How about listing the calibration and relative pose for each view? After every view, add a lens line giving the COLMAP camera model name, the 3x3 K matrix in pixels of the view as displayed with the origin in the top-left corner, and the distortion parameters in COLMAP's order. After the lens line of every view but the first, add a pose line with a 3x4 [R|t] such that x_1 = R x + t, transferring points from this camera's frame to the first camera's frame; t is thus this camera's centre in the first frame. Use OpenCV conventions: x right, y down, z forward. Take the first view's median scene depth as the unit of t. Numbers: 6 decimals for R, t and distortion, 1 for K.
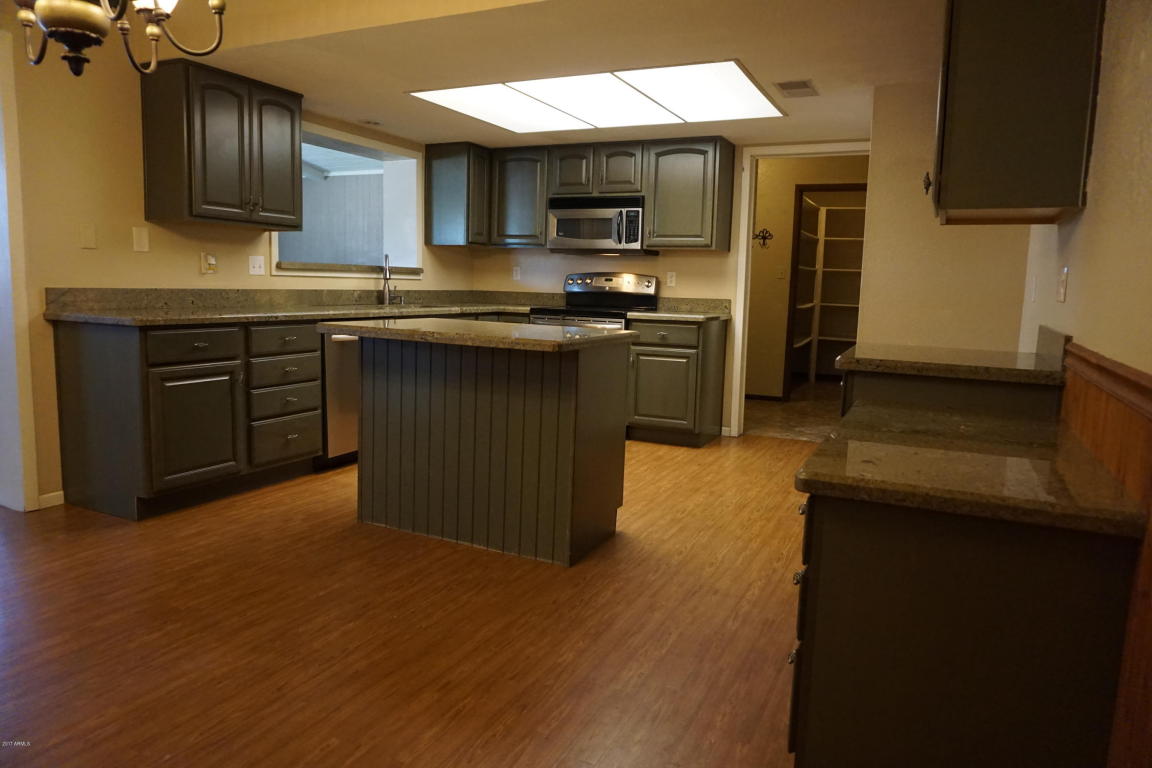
lens RADIAL K [[769.0, 0, 574.7], [0, 769.0, 384.8], [0, 0, 1]] dist [-0.027385, 0.001629]
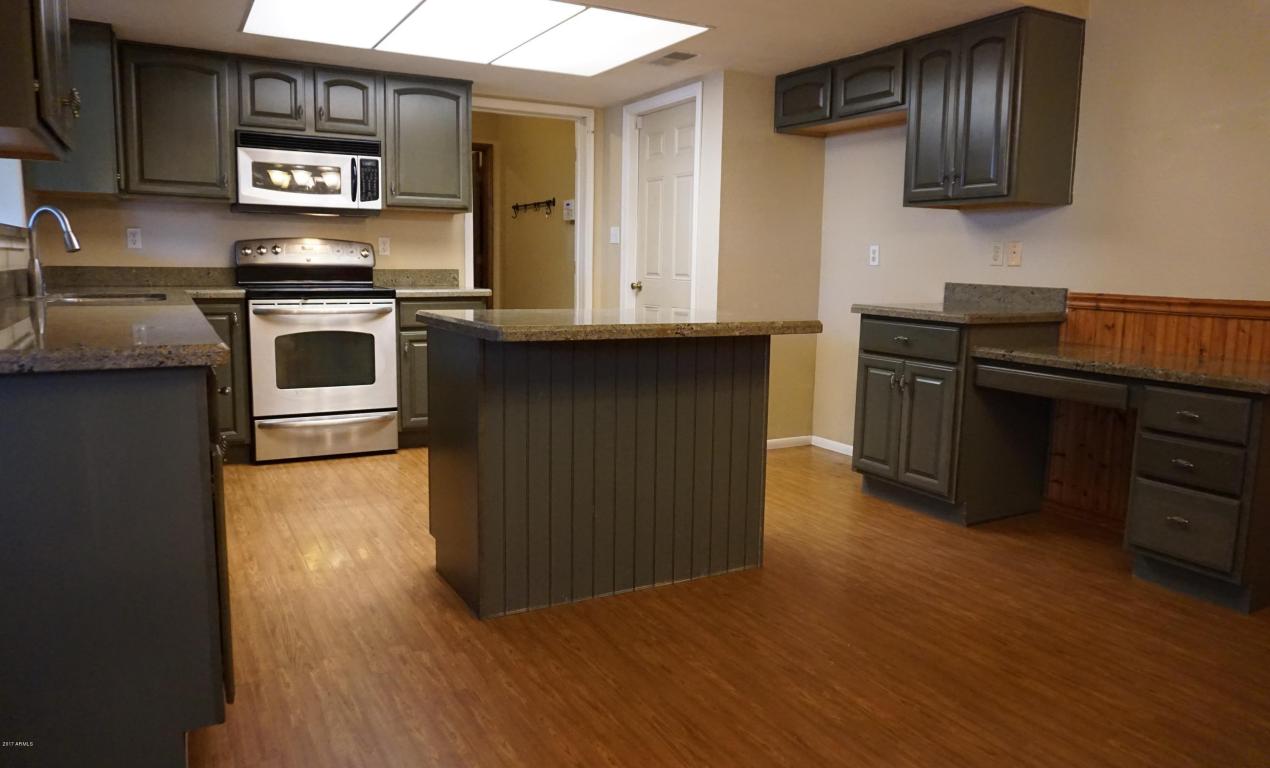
lens RADIAL K [[853.5, 0, 633.7], [0, 853.5, 373.7], [0, 0, 1]] dist [-0.022753, 0.001037]
pose [[0.570560, -0.127771, 0.811256, -0.524125], [0.109458, 0.990841, 0.079073, -0.052398], [-0.813929, 0.043682, 0.579320, 0.304976]]
